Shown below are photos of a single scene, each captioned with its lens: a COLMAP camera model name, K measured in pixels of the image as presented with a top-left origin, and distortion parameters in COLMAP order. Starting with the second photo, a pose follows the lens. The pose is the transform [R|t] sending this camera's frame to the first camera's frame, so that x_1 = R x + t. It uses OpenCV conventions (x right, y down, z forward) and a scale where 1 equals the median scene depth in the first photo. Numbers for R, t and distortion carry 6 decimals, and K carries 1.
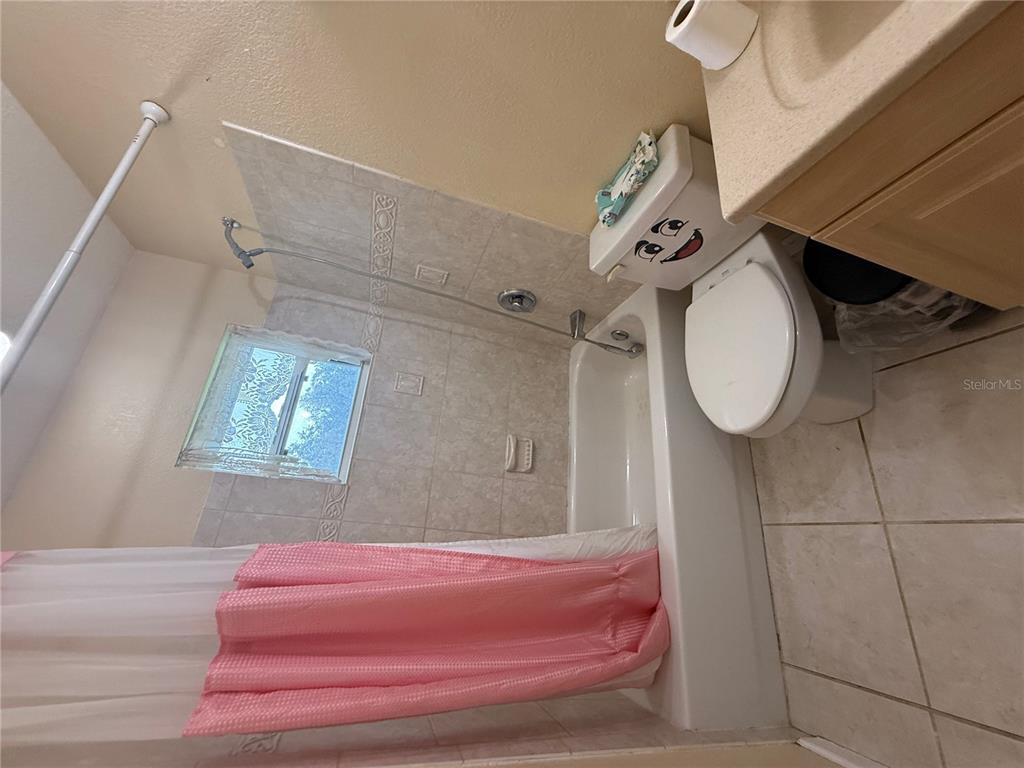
lens RADIAL K [[409.4, 0, 508.8], [0, 409.4, 384.5], [0, 0, 1]] dist [0.001004, 0.000049]
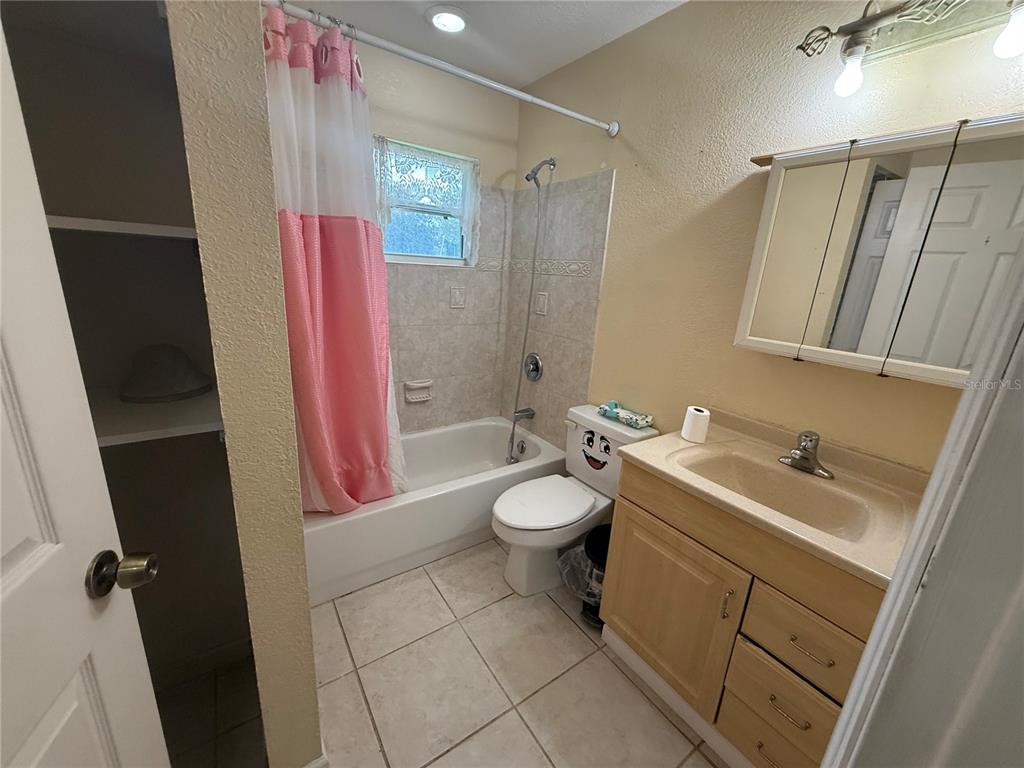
lens RADIAL K [[409.4, 0, 512.7], [0, 409.4, 385.3], [0, 0, 1]] dist [0.001004, 0.000049]
pose [[0.185612, 0.981534, 0.046254, 0.003973], [-0.955595, 0.191271, -0.224171, 0.214184], [-0.228879, -0.002591, 0.973452, -0.378768]]
